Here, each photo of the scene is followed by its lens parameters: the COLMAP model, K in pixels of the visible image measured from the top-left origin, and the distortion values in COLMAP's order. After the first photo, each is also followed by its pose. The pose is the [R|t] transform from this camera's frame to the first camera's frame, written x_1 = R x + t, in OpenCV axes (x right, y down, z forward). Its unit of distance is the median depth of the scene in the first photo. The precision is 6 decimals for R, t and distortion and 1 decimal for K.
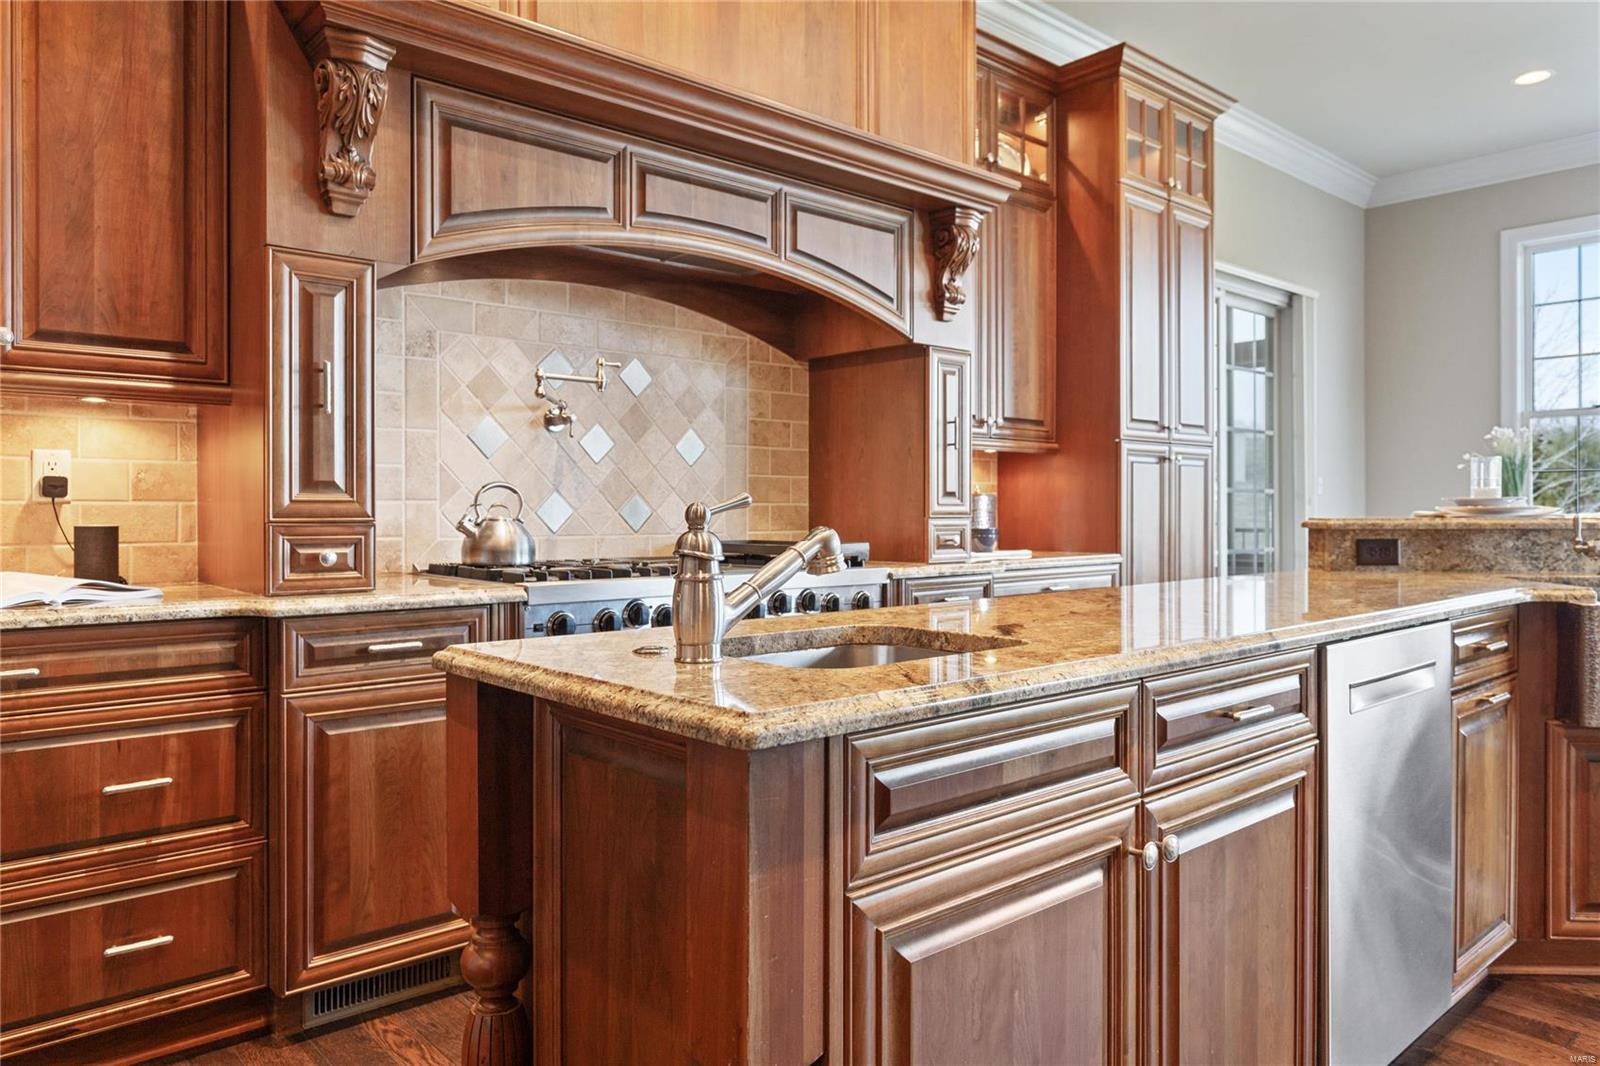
lens RADIAL K [[1086.0, 0, 798.8], [0, 1086.0, 523.9], [0, 0, 1]] dist [0.002289, -0.004532]
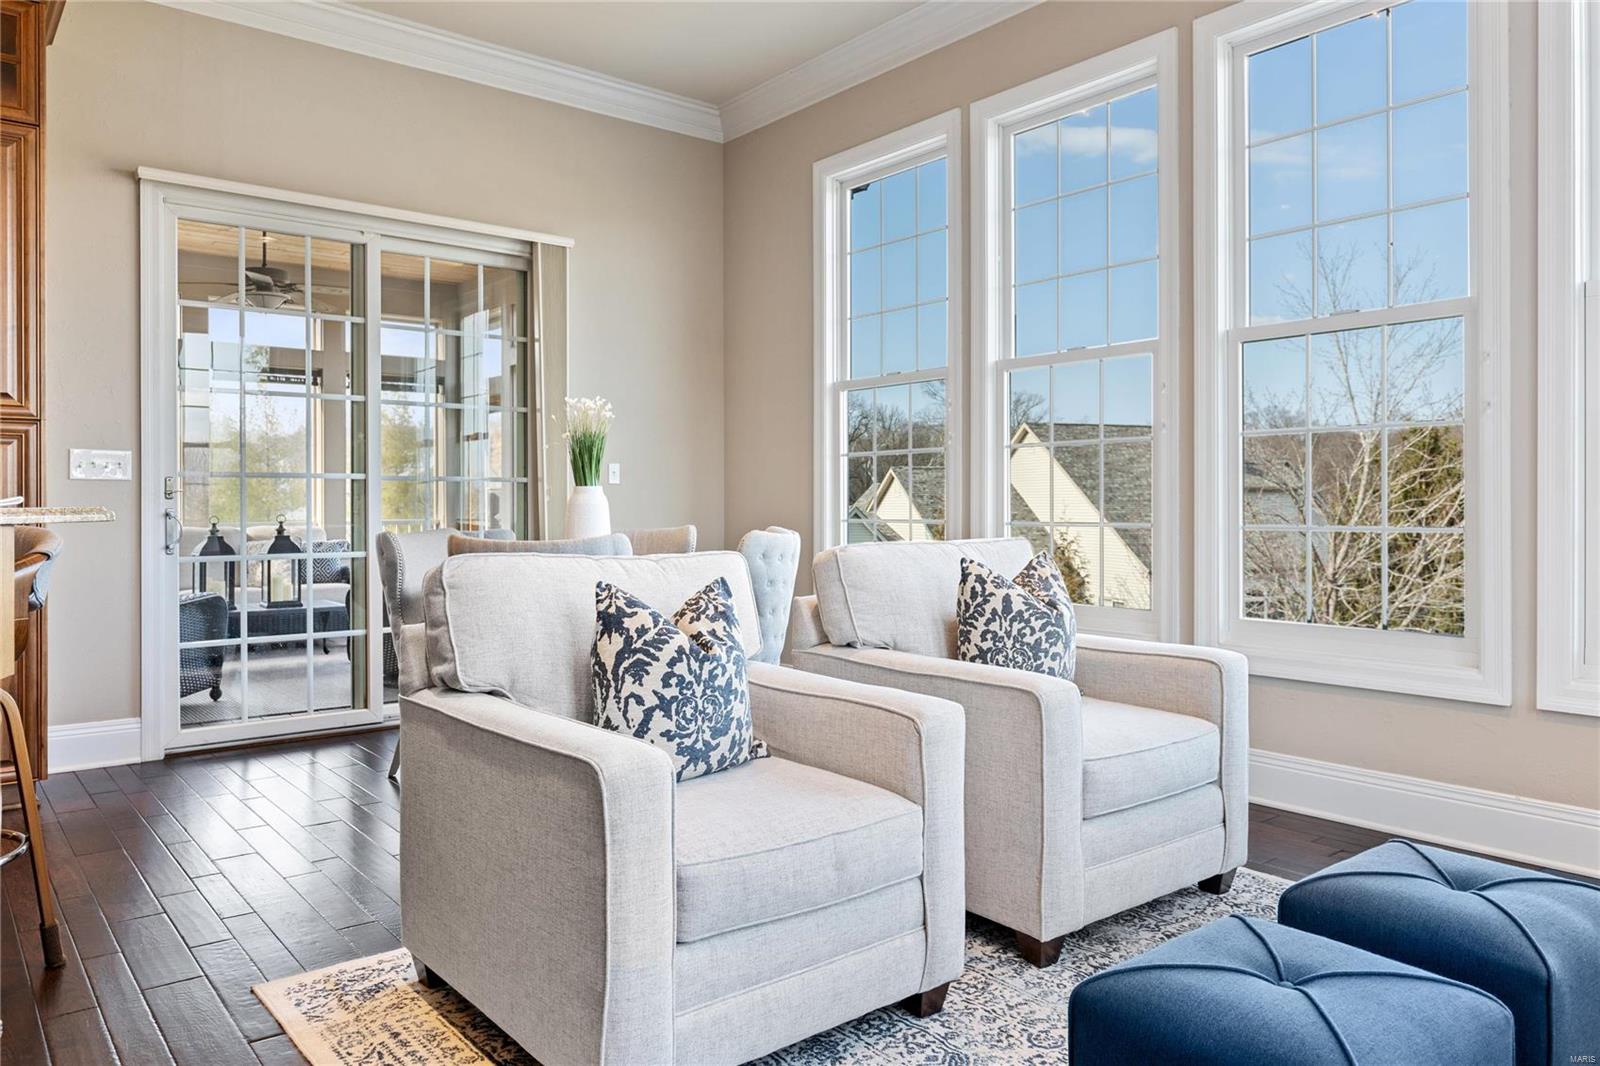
lens RADIAL K [[1086.0, 0, 783.2], [0, 1086.0, 523.5], [0, 0, 1]] dist [0.002289, -0.004532]
pose [[0.998124, -0.000301, -0.061223, 0.683556], [0.000741, 0.999974, 0.007163, -0.002178], [0.061219, -0.007195, 0.998098, 0.178942]]
